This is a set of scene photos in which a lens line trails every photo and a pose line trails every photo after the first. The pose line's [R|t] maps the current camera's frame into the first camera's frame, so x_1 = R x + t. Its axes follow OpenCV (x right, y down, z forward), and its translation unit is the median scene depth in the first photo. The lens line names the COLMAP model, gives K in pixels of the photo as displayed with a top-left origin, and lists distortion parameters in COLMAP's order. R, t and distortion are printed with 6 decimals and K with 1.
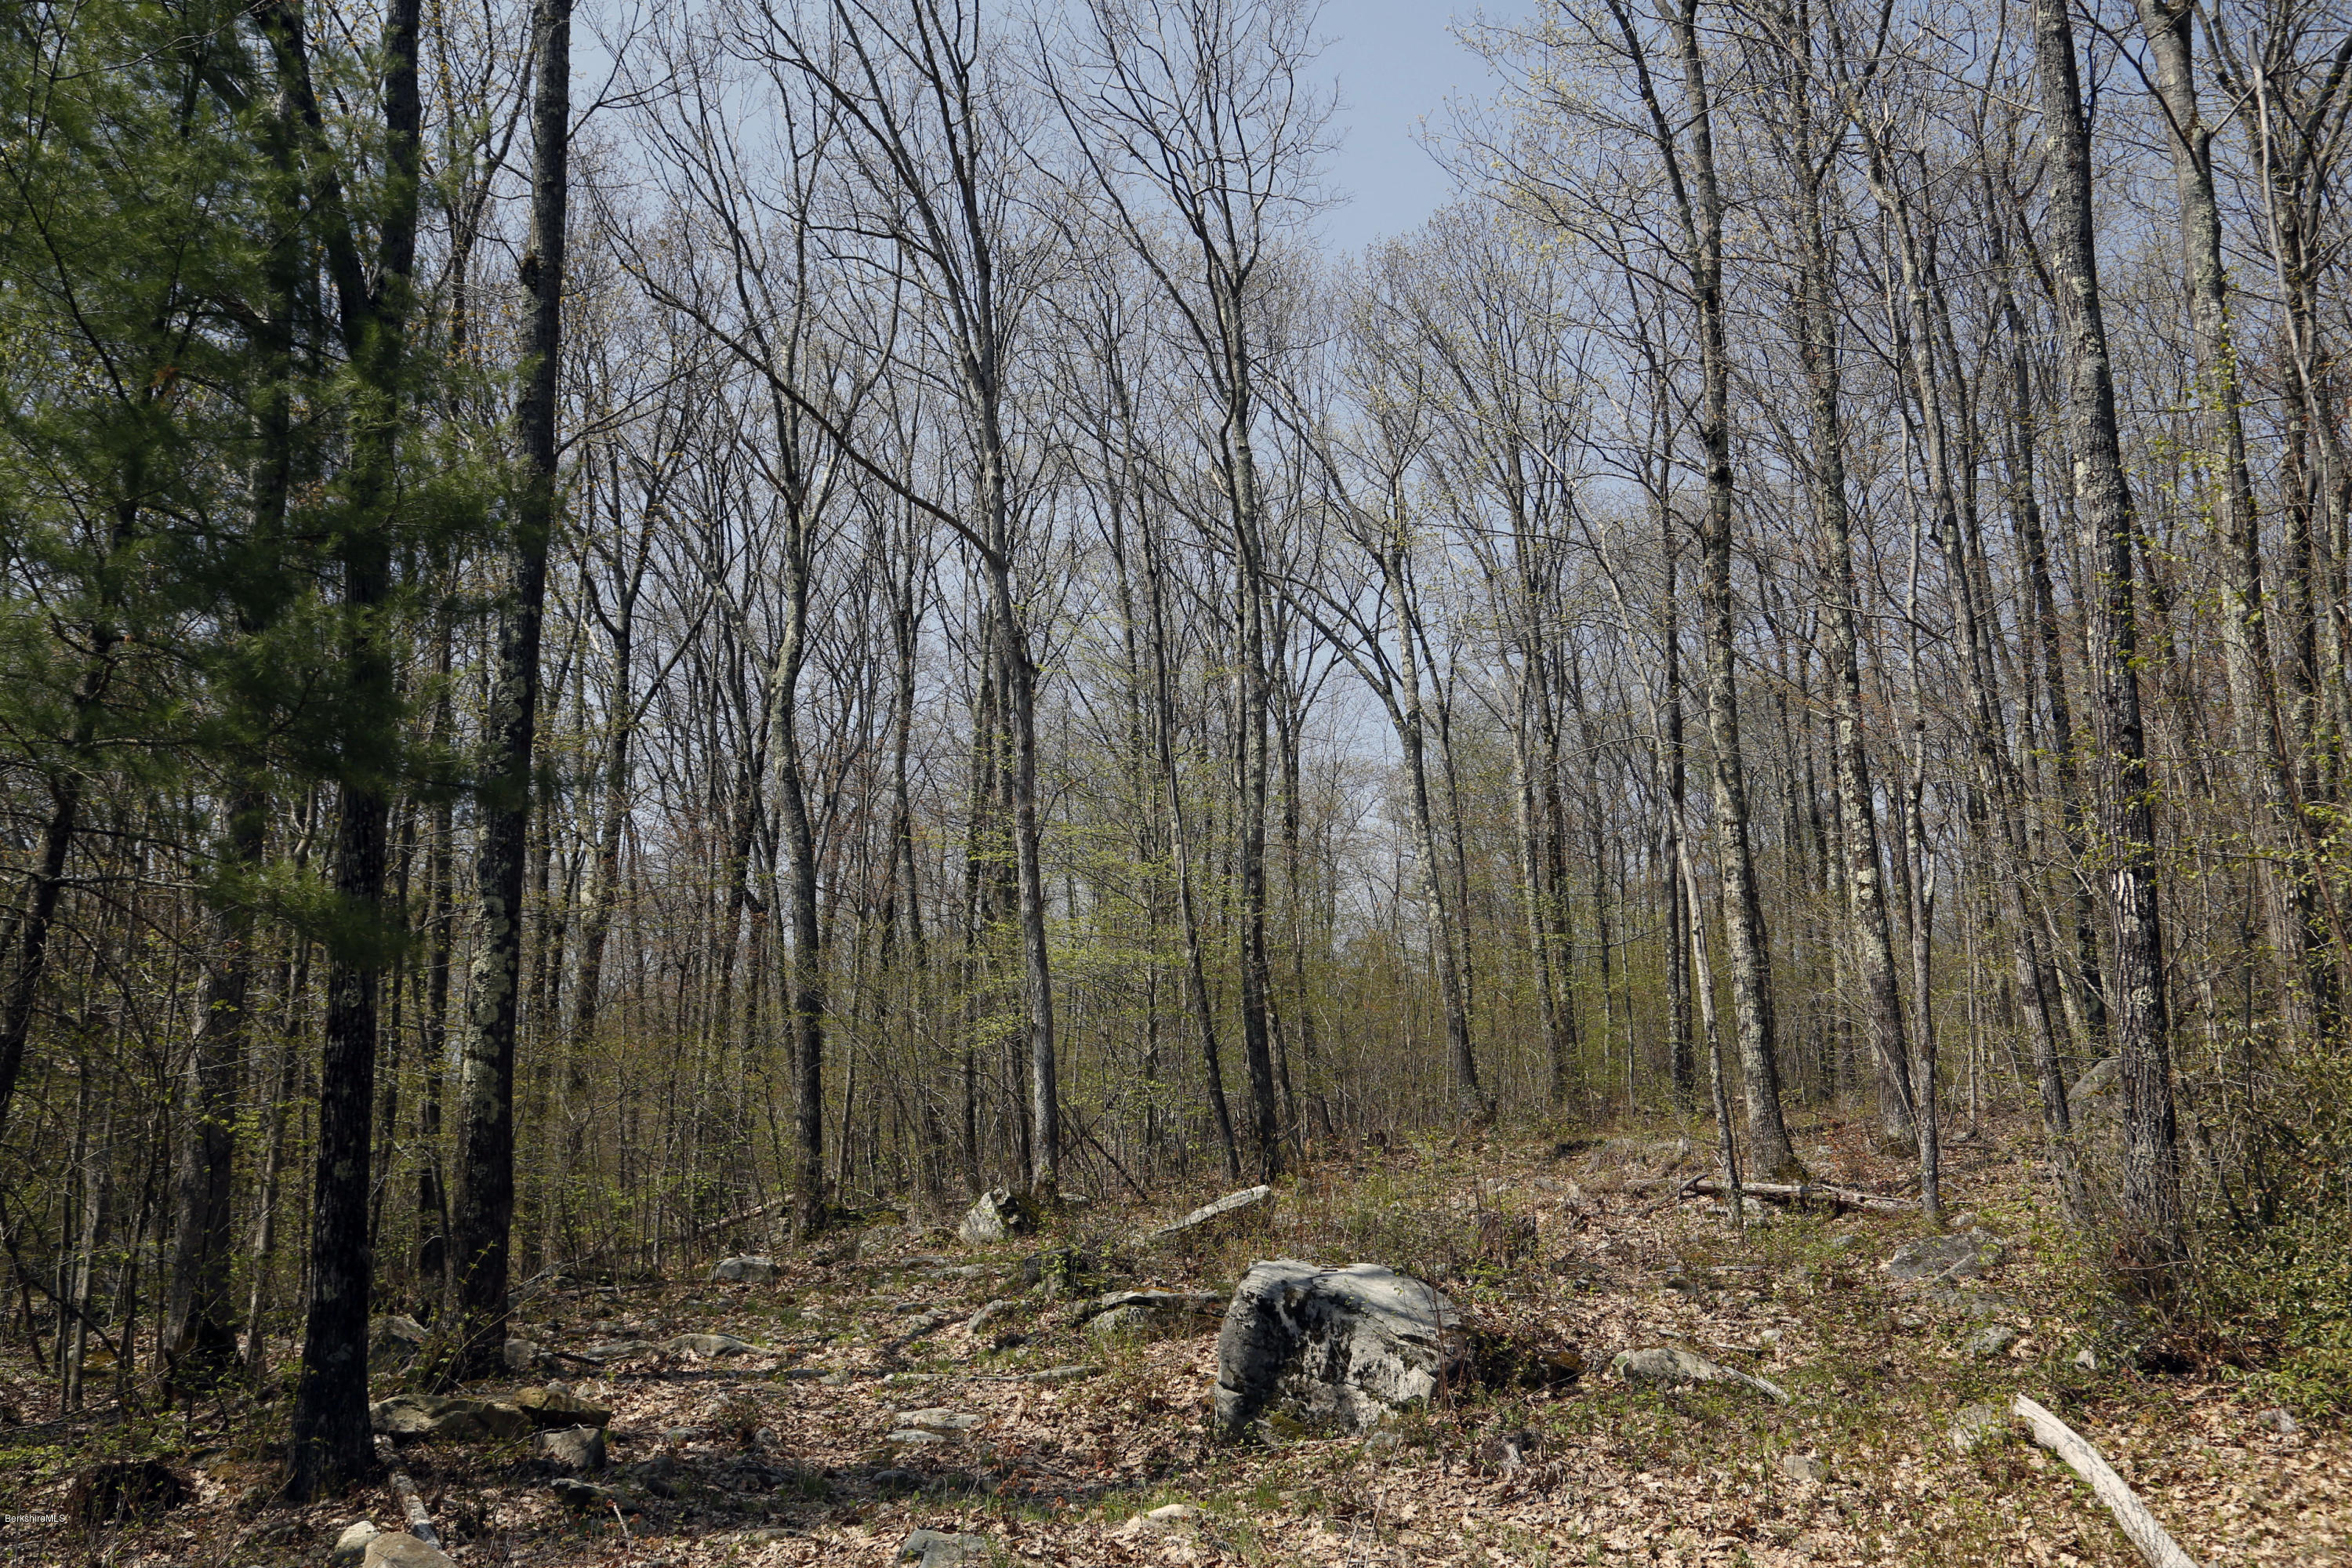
lens RADIAL K [[2179.1, 0, 1175.9], [0, 2179.1, 784.7], [0, 0, 1]] dist [-0.013027, 0.000000]
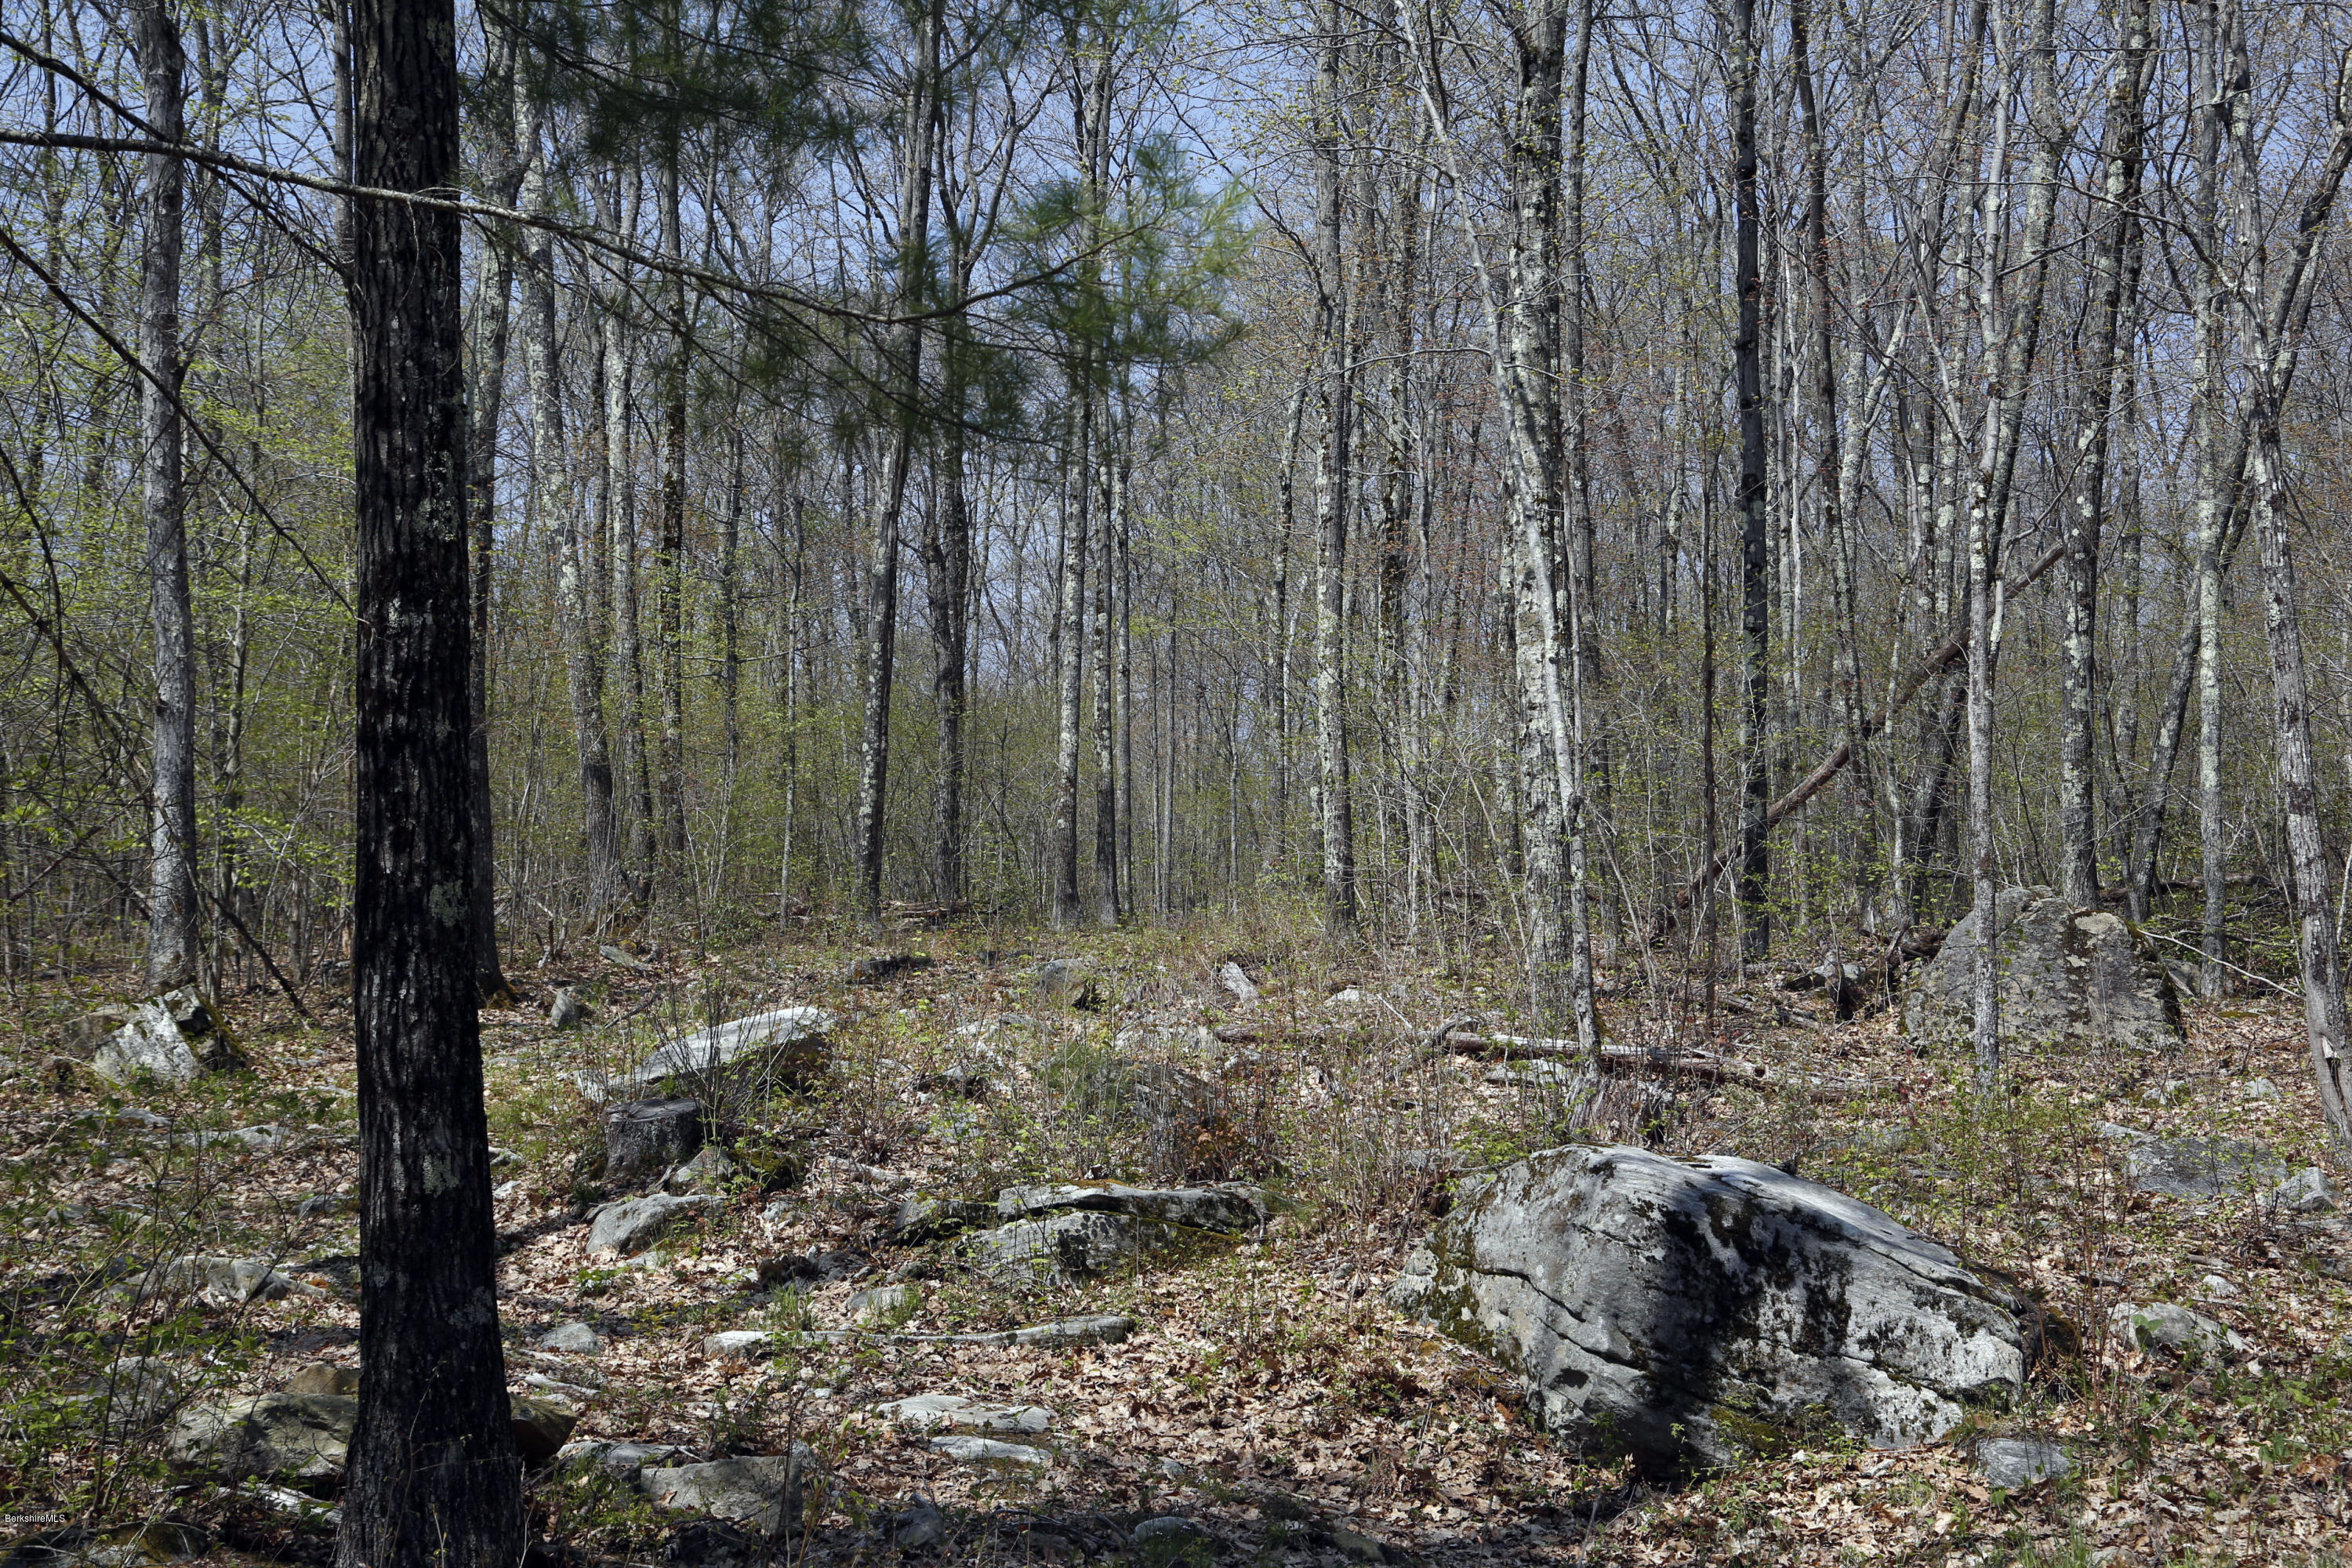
lens RADIAL K [[3198.0, 0, 1177.1], [0, 3198.0, 788.5], [0, 0, 1]] dist [0.157021, 0.000000]
pose [[0.874894, 0.077054, 0.478146, -0.517596], [-0.129278, 0.988596, 0.077233, 0.073987], [-0.466742, -0.129384, 0.874878, 0.321176]]
